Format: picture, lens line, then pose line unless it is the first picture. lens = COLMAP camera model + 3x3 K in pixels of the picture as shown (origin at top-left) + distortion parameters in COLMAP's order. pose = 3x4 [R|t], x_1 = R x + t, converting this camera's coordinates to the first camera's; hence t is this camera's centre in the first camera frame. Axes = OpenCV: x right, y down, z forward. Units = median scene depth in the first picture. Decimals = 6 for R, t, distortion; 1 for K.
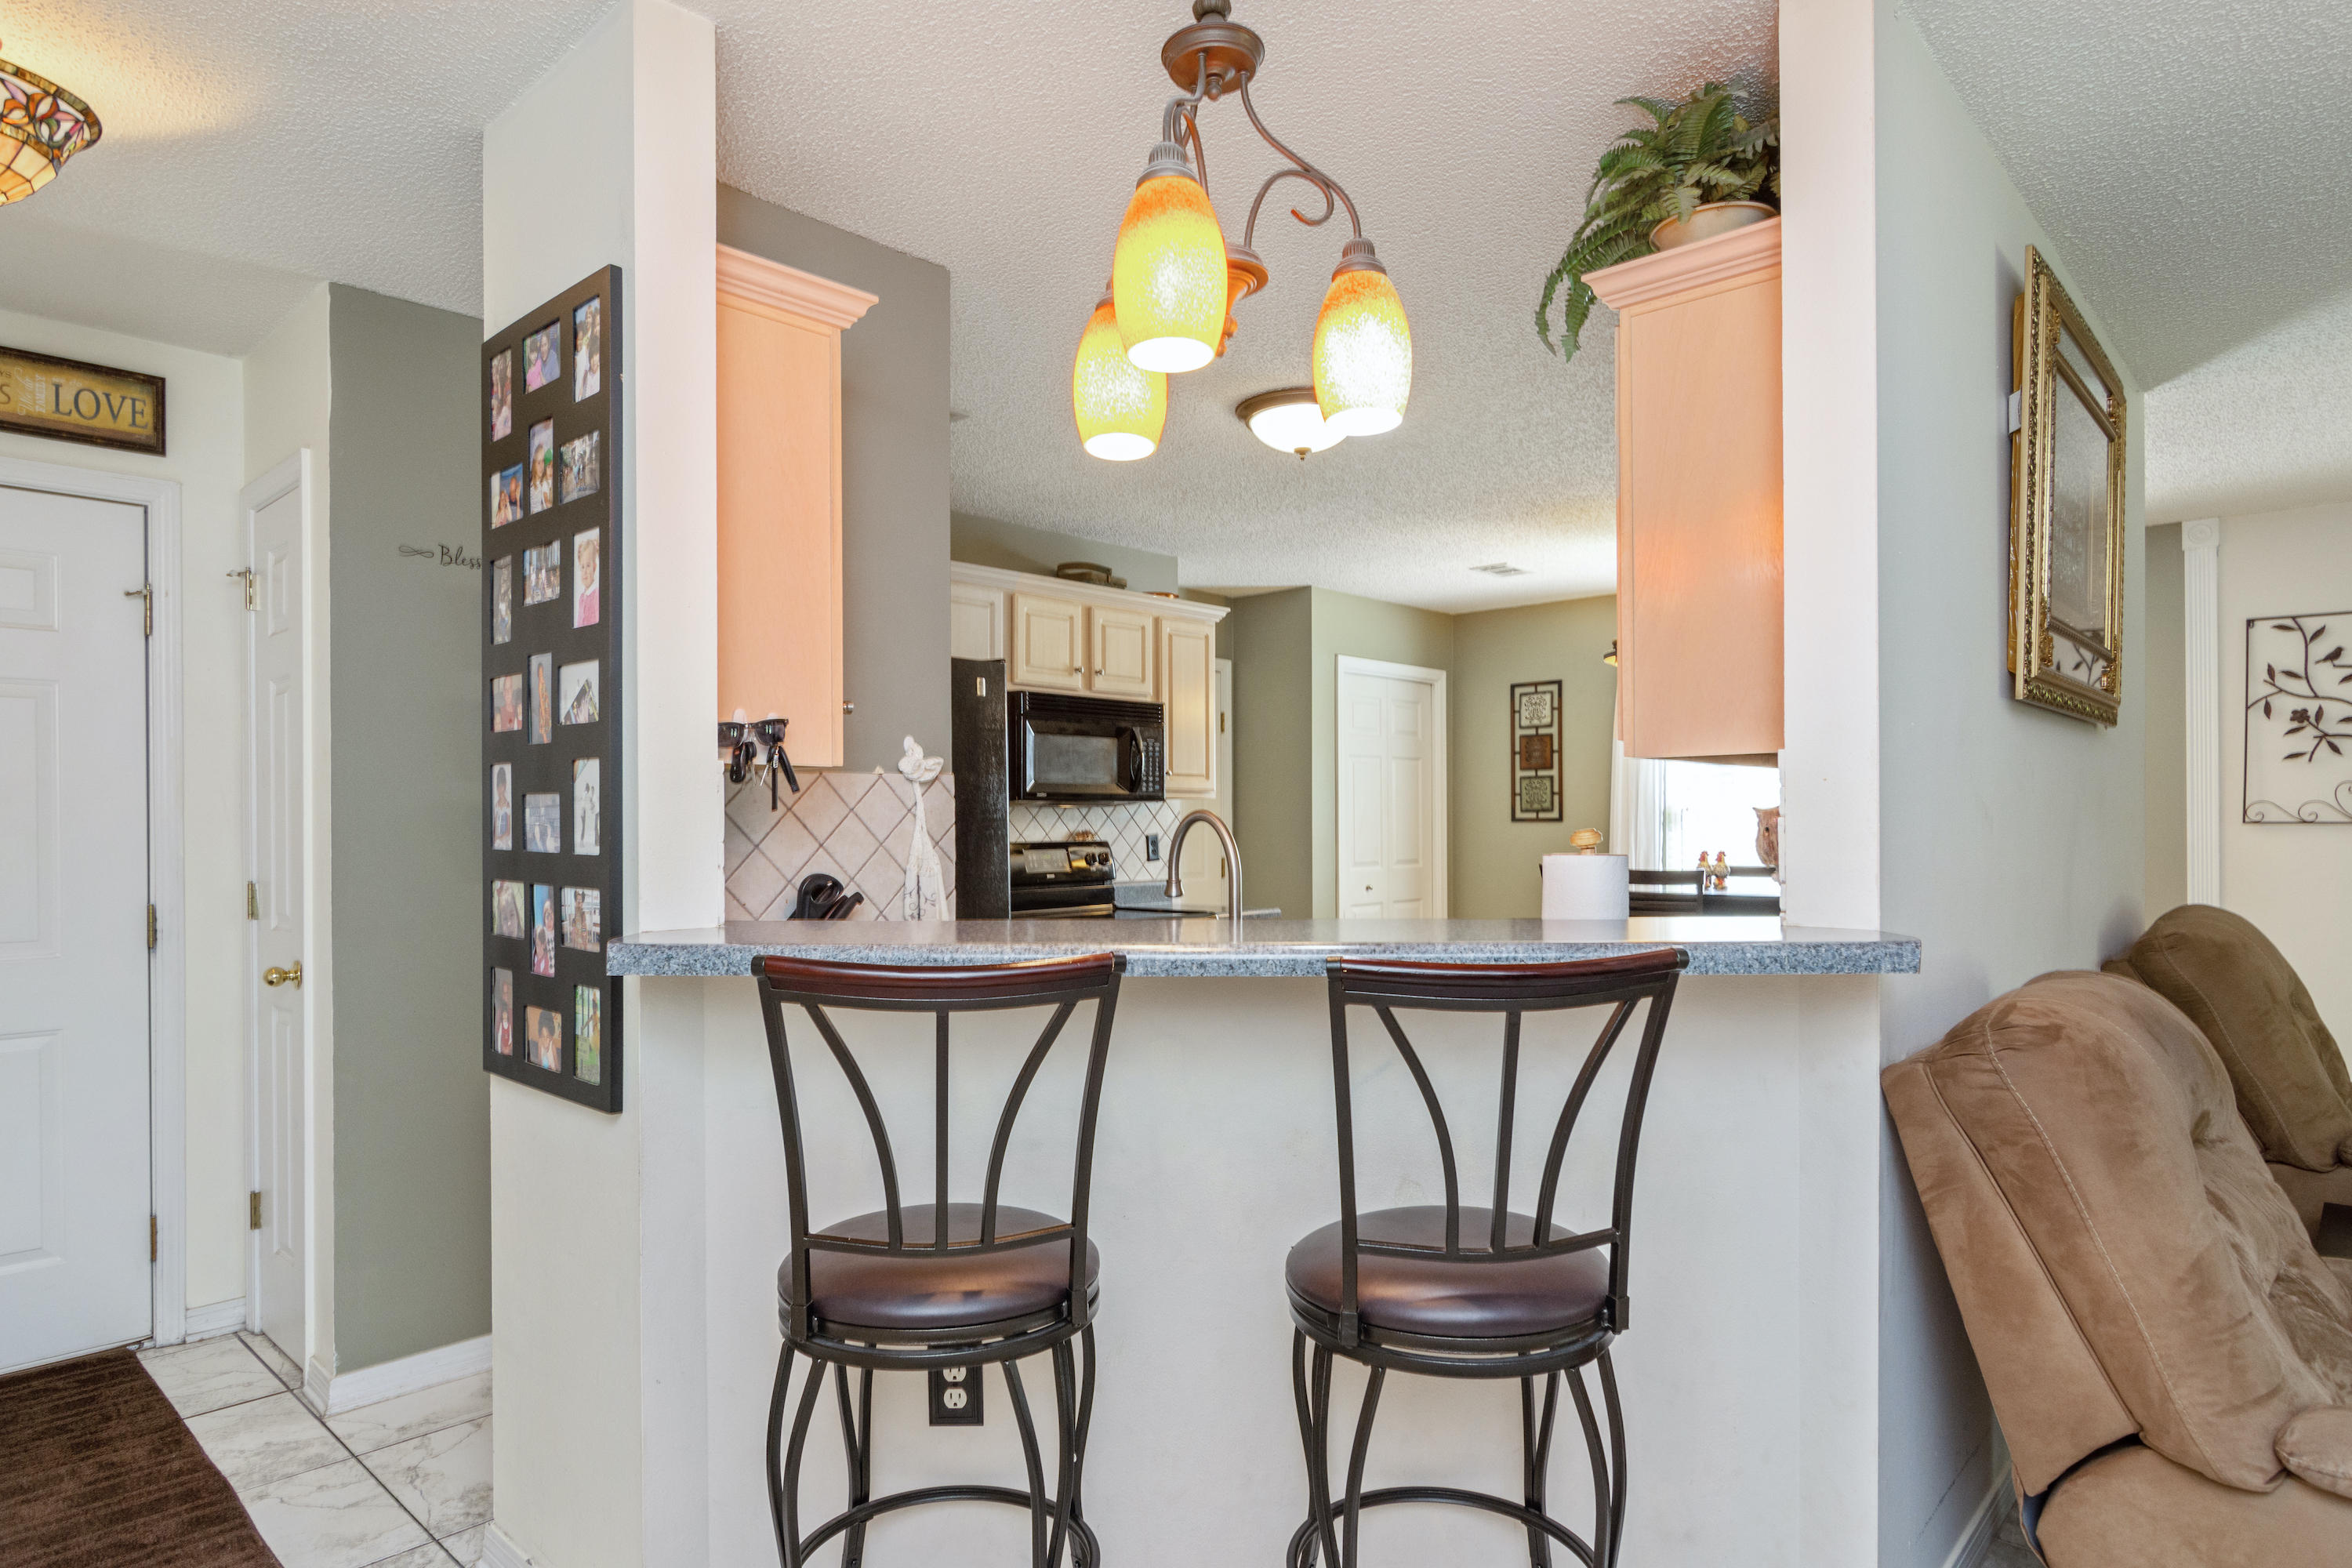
lens RADIAL K [[1311.0, 0, 1155.6], [0, 1311.0, 830.4], [0, 0, 1]] dist [0.001939, 0.000743]
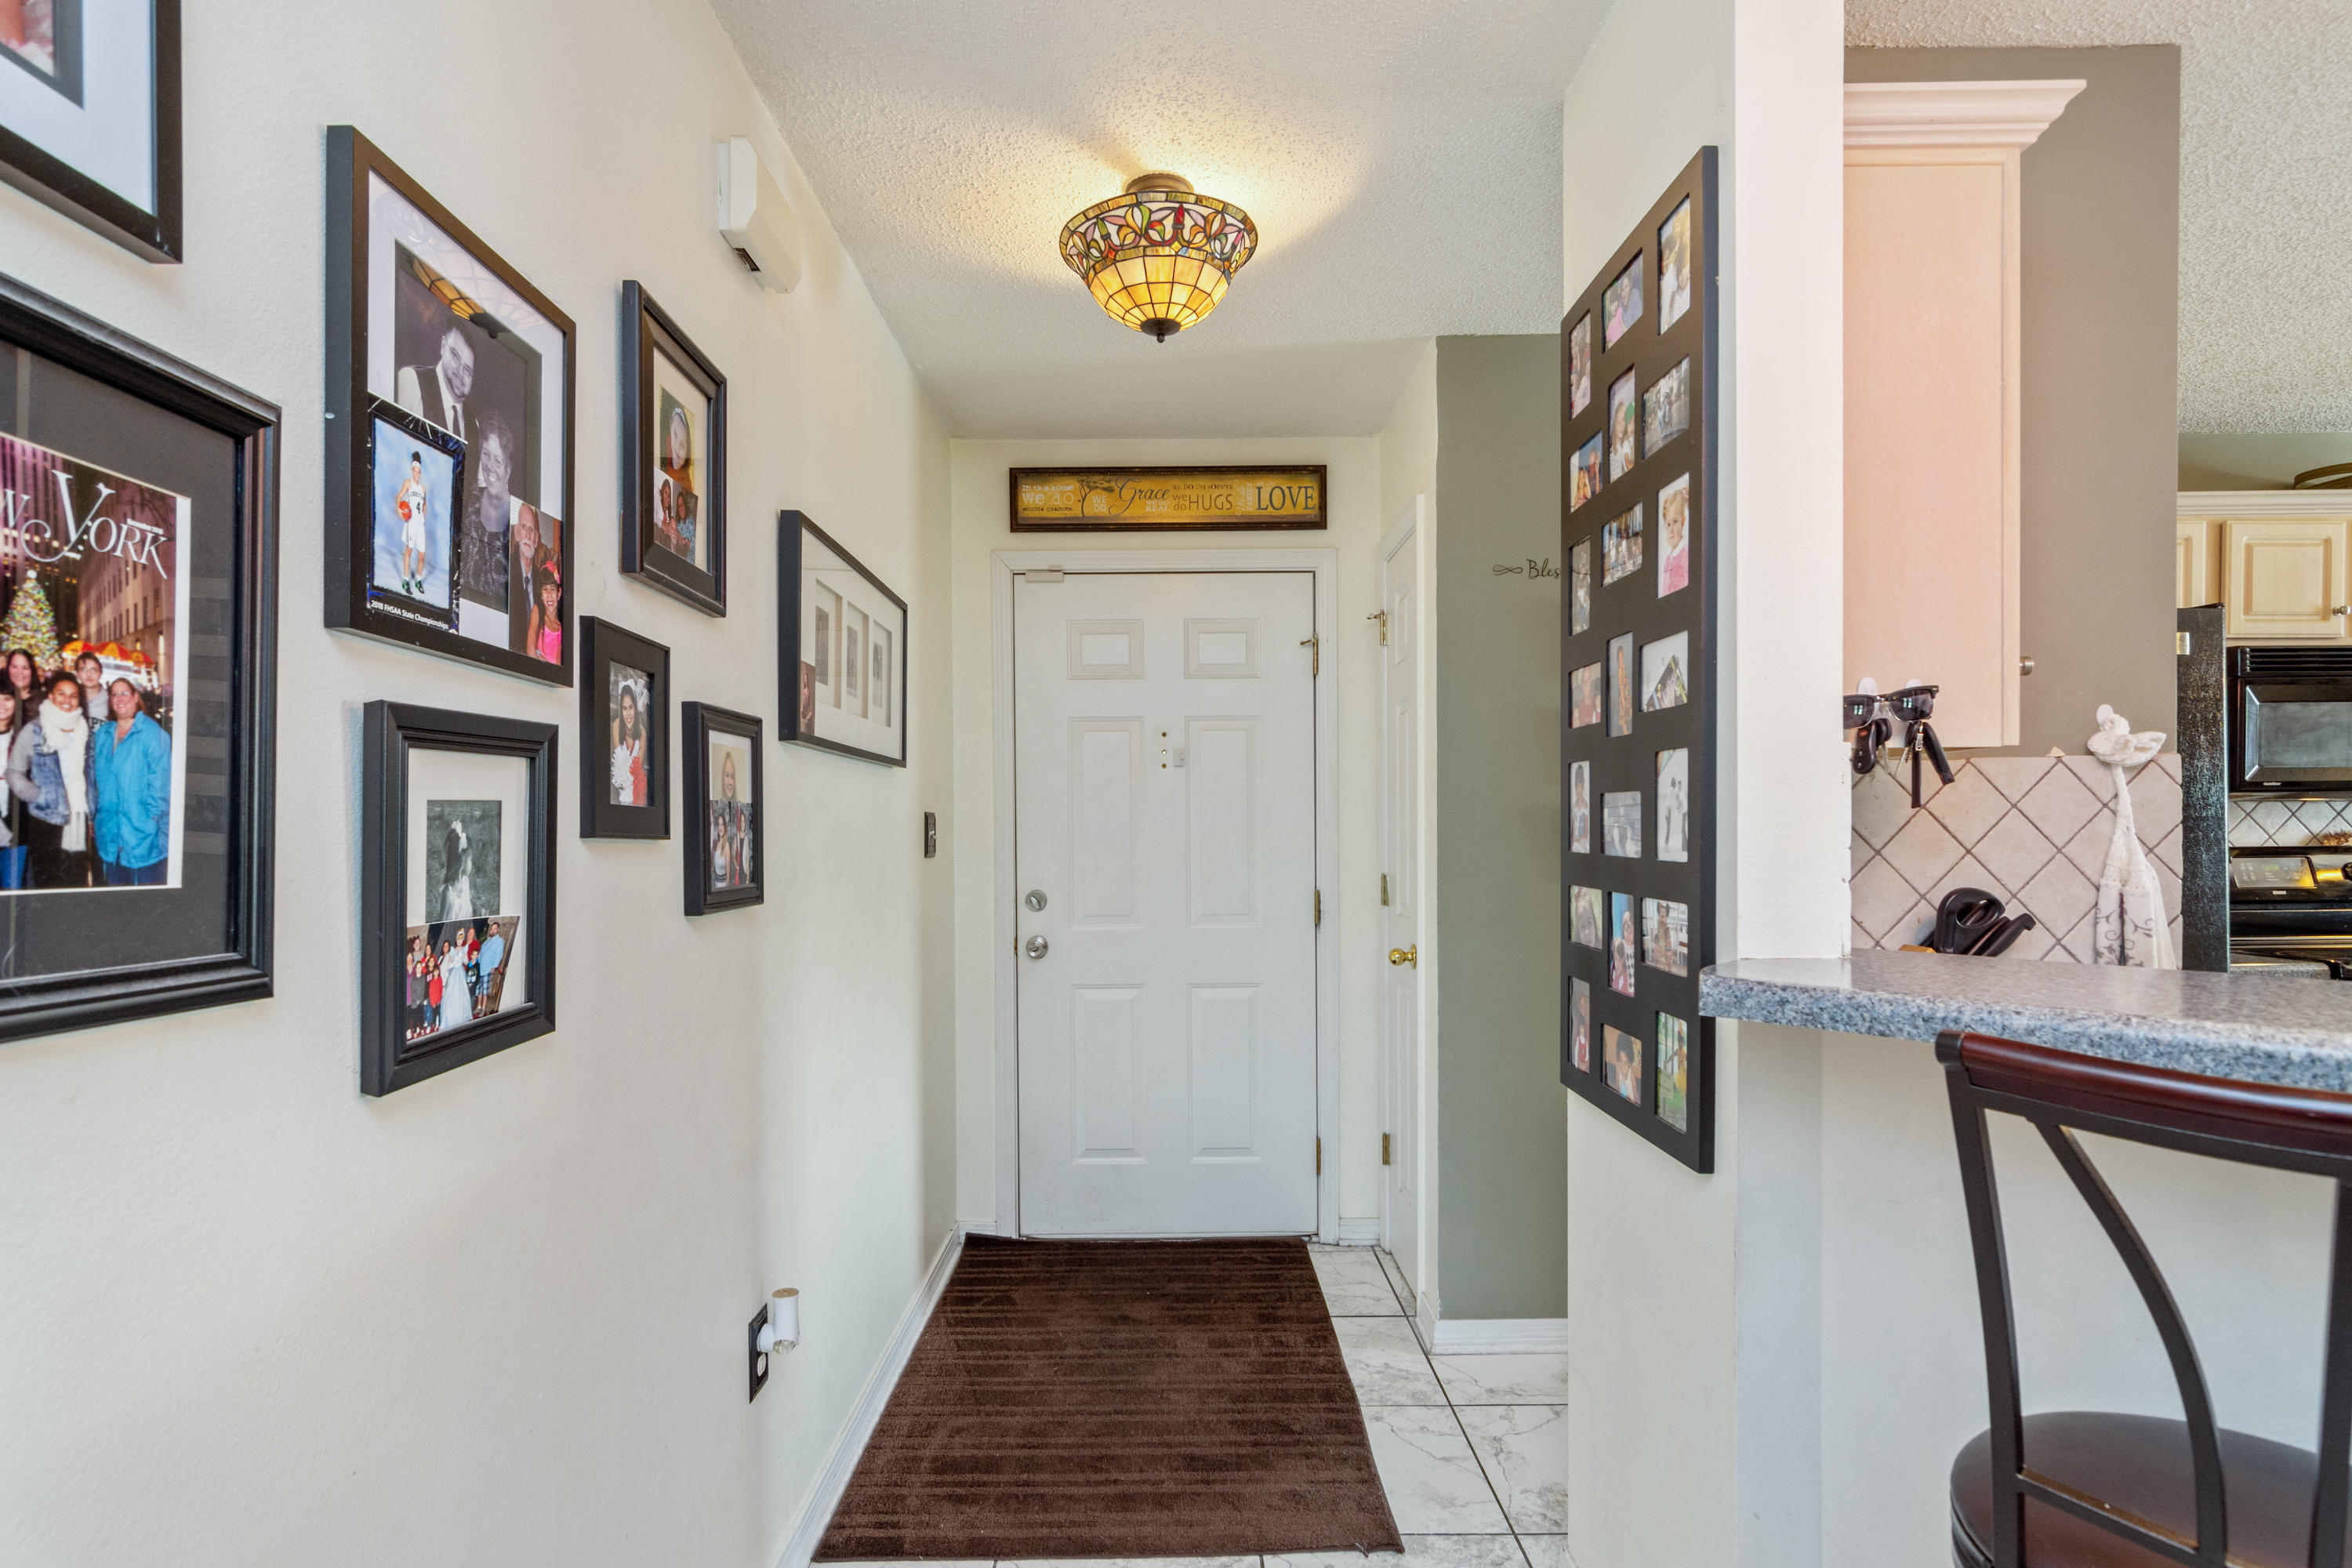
lens RADIAL K [[1137.4, 0, 1161.6], [0, 1137.4, 843.2], [0, 0, 1]] dist [-0.010814, 0.002848]
pose [[0.680313, 0.008757, -0.732870, -0.078268], [0.000089, 0.999928, 0.012030, -0.001688], [0.732922, -0.008249, 0.680263, 0.167621]]
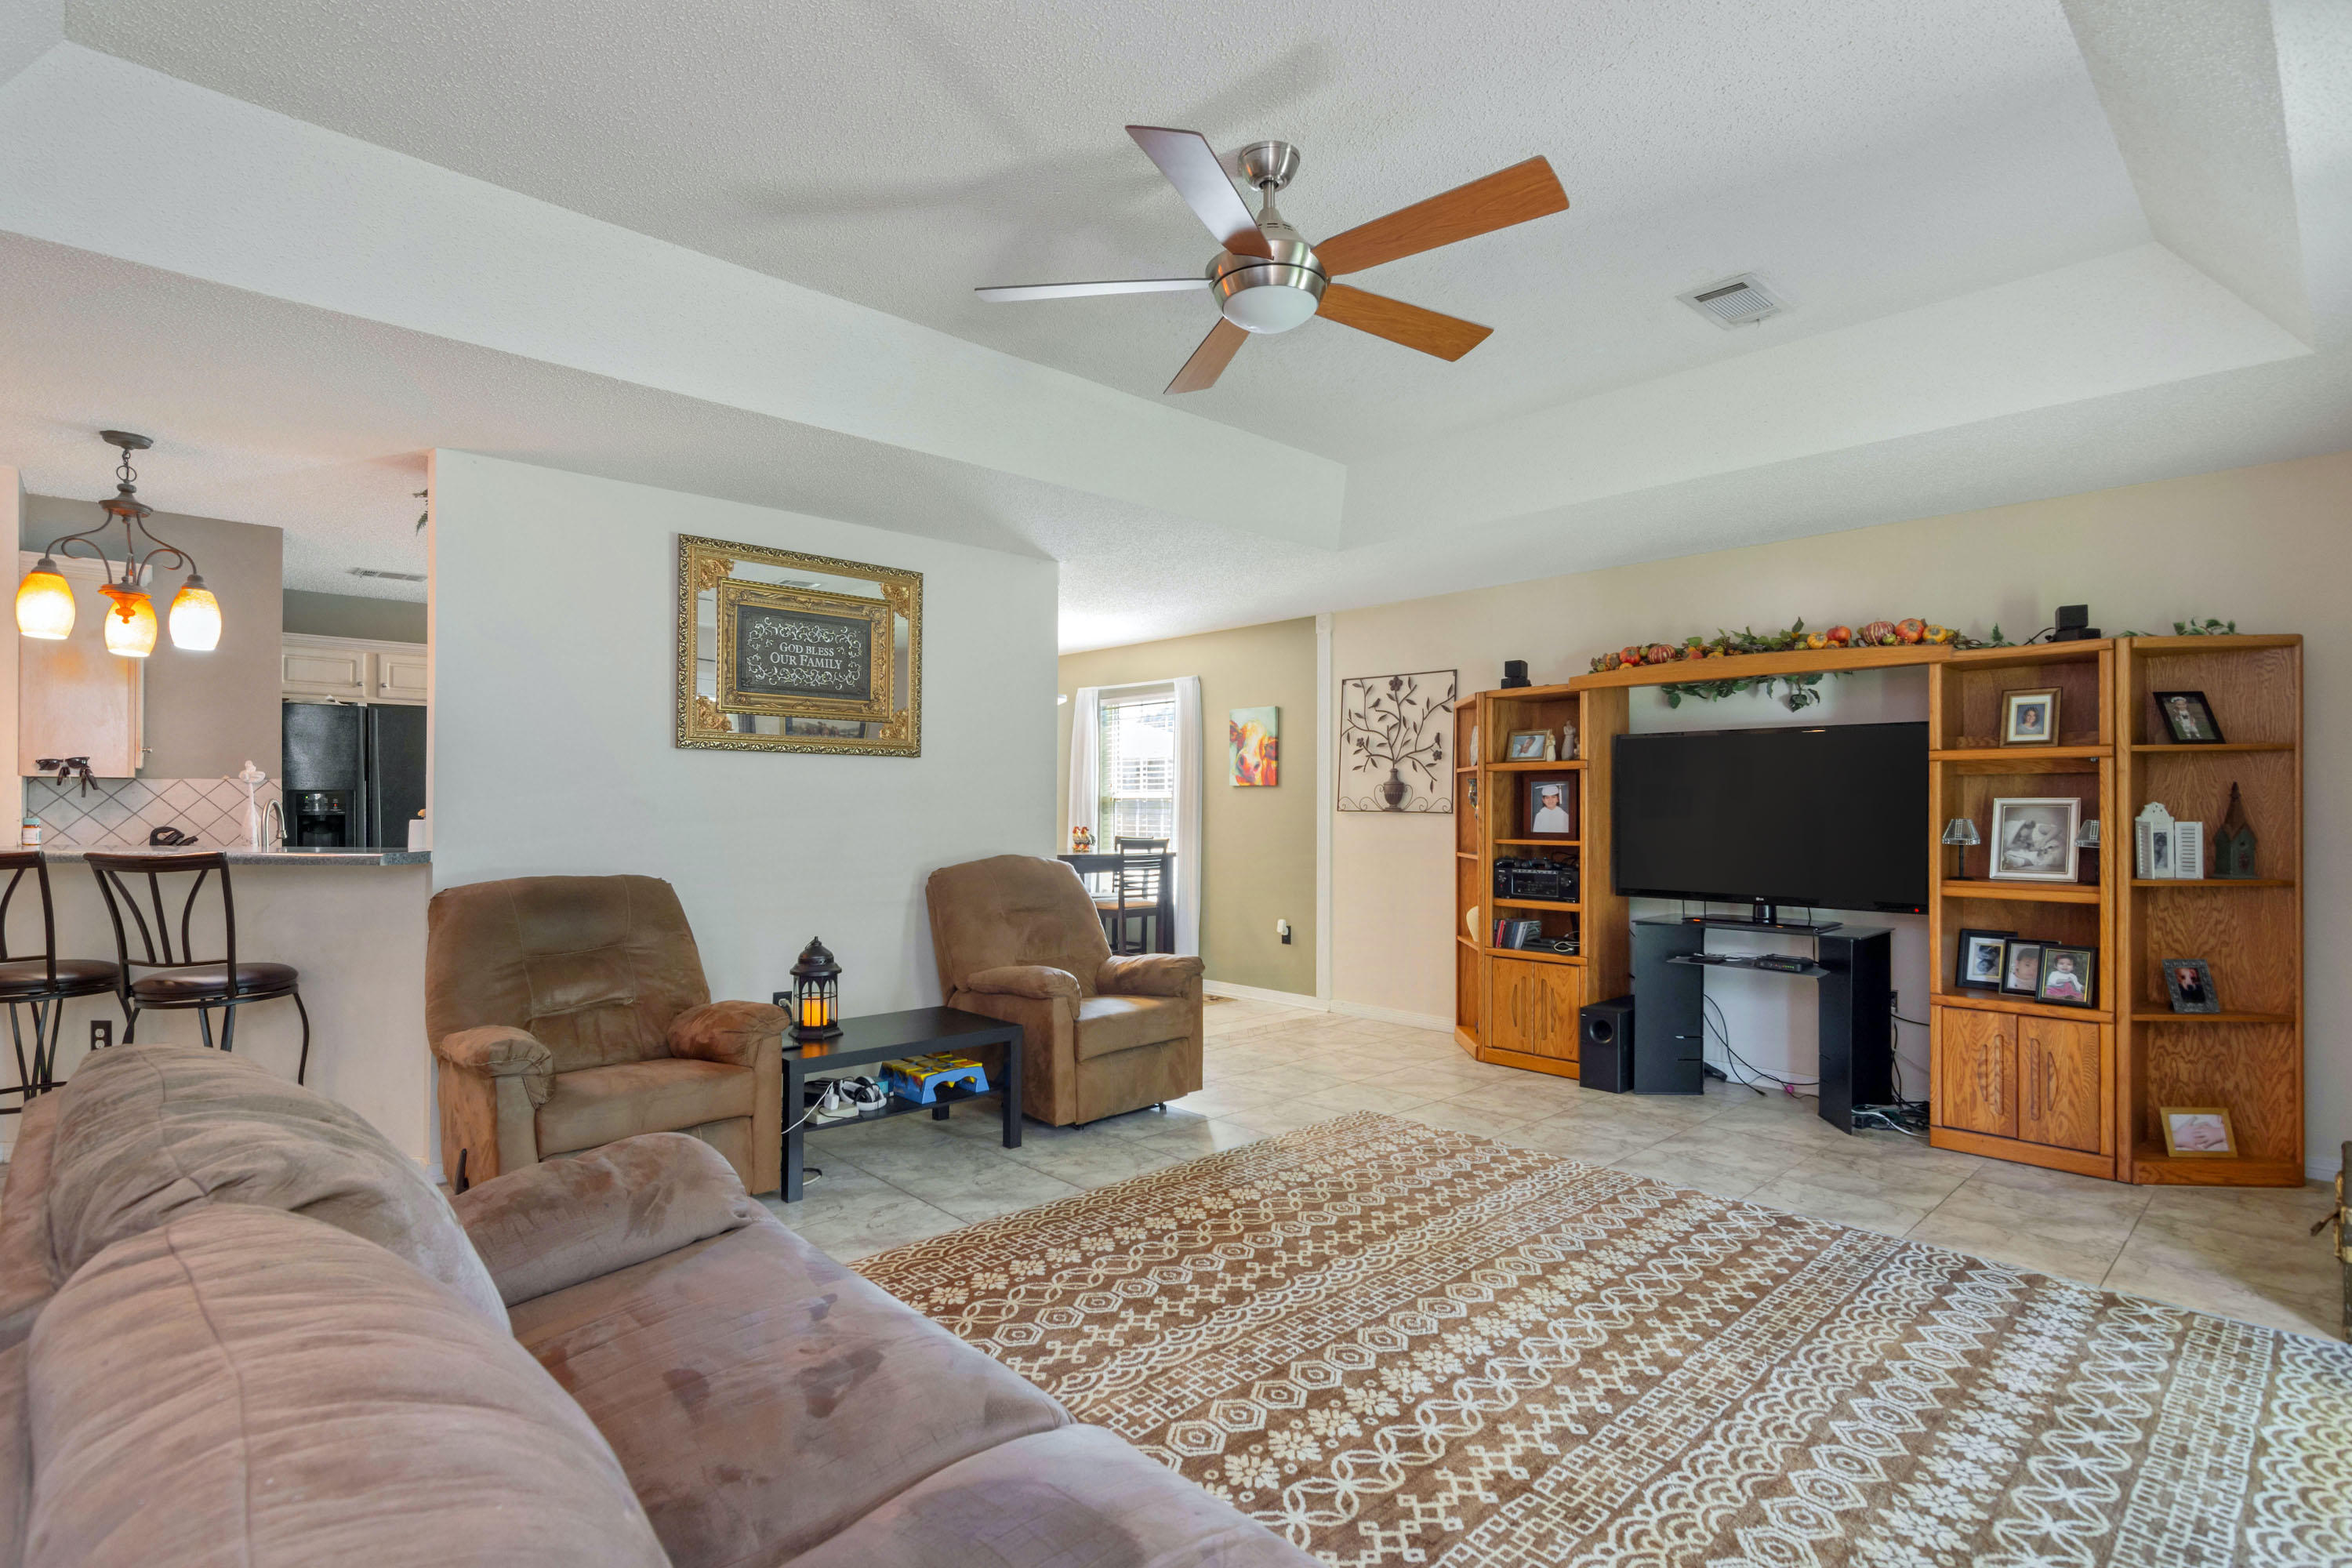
lens RADIAL K [[1137.4, 0, 1182.6], [0, 1137.4, 799.2], [0, 0, 1]] dist [-0.010814, 0.002848]
pose [[0.998017, 0.006634, -0.062592, 1.287624], [-0.007477, 0.999884, -0.013235, -0.000820], [0.062497, 0.013677, 0.997951, -0.614778]]
